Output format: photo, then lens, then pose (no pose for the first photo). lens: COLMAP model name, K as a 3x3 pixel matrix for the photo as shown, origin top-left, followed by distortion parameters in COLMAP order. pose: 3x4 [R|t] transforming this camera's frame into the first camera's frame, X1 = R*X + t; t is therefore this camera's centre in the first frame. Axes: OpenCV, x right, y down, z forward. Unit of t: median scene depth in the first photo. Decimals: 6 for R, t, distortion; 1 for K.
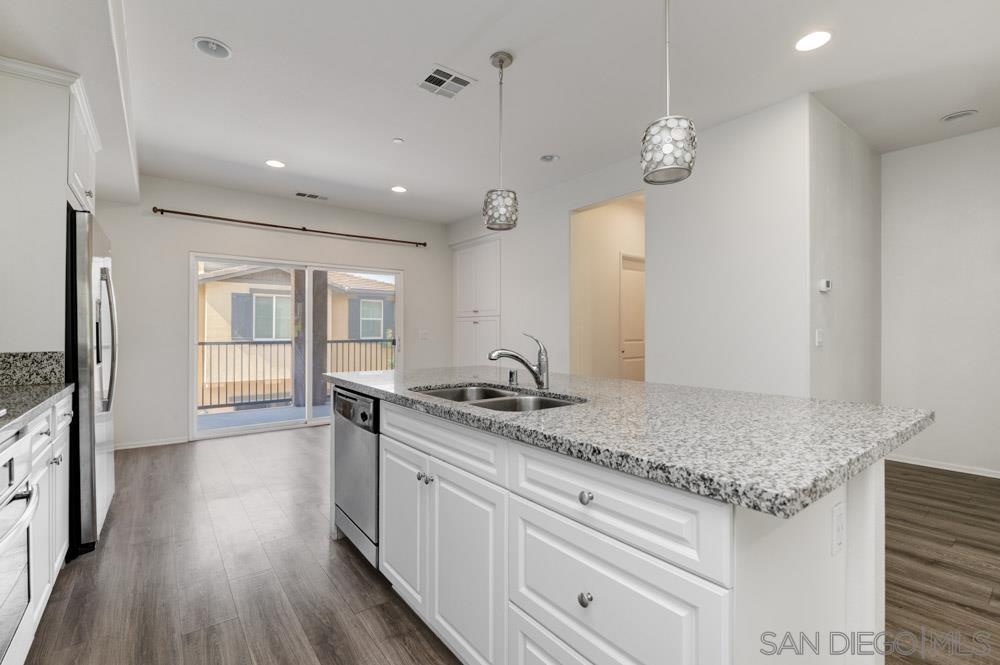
lens RADIAL K [[454.7, 0, 507.7], [0, 454.7, 334.3], [0, 0, 1]] dist [0.004529, 0.000642]
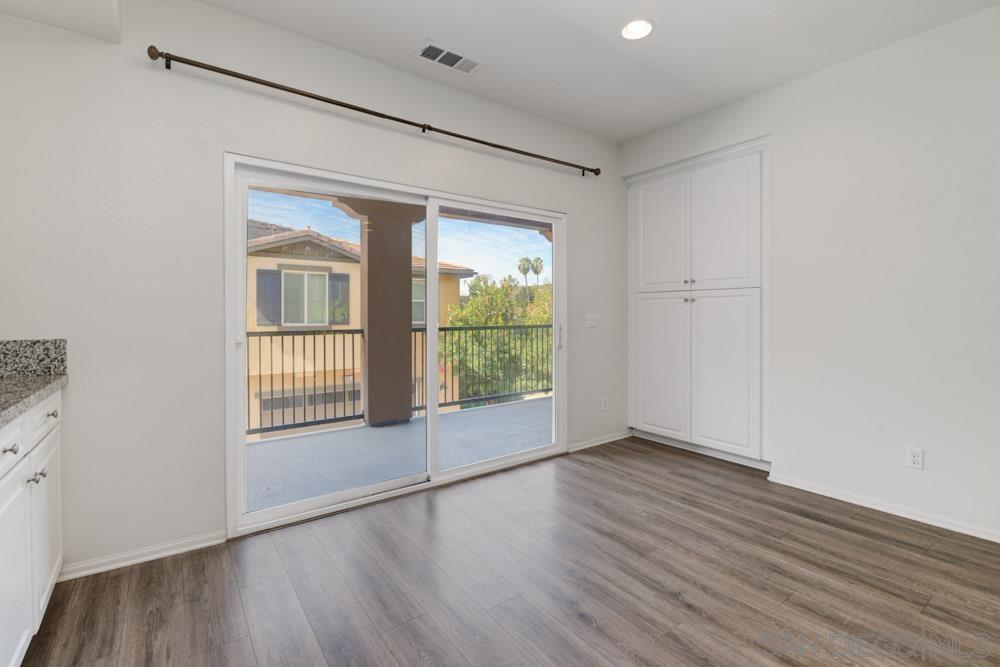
lens RADIAL K [[454.7, 0, 504.4], [0, 454.7, 325.6], [0, 0, 1]] dist [0.004529, 0.000642]
pose [[0.999916, 0.003252, -0.012566, -0.262703], [-0.003212, 0.999990, 0.003177, 0.005654], [0.012576, -0.003137, 0.999916, 0.346100]]
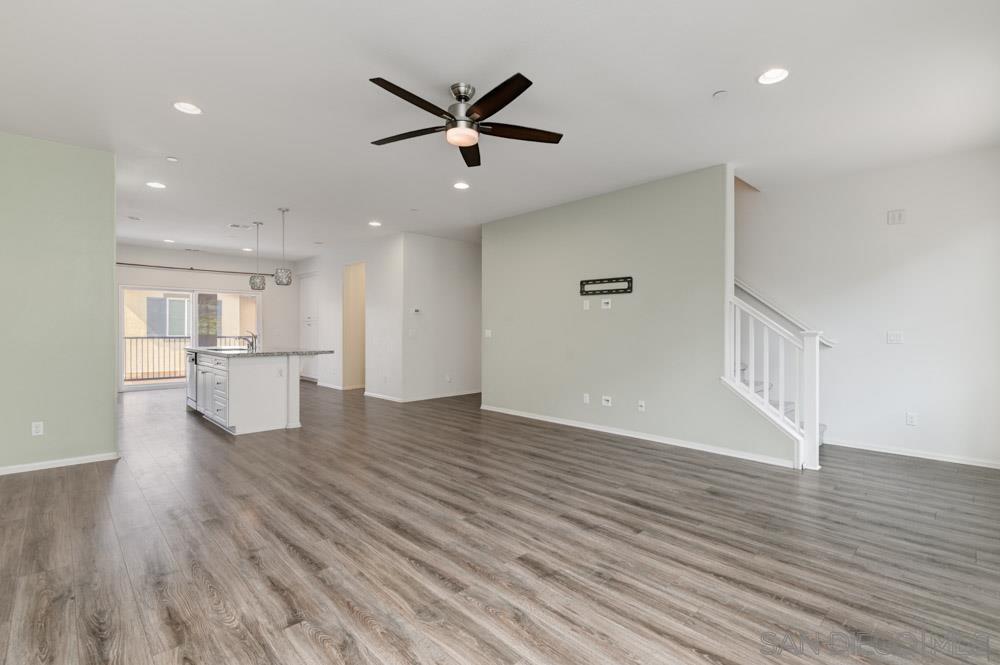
lens RADIAL K [[454.7, 0, 501.8], [0, 454.7, 330.5], [0, 0, 1]] dist [0.004529, 0.000642]
pose [[0.993709, 0.000368, 0.111996, 0.306725], [0.000008, 0.999994, -0.003357, 0.002631], [-0.111997, 0.003337, 0.993703, -0.489897]]
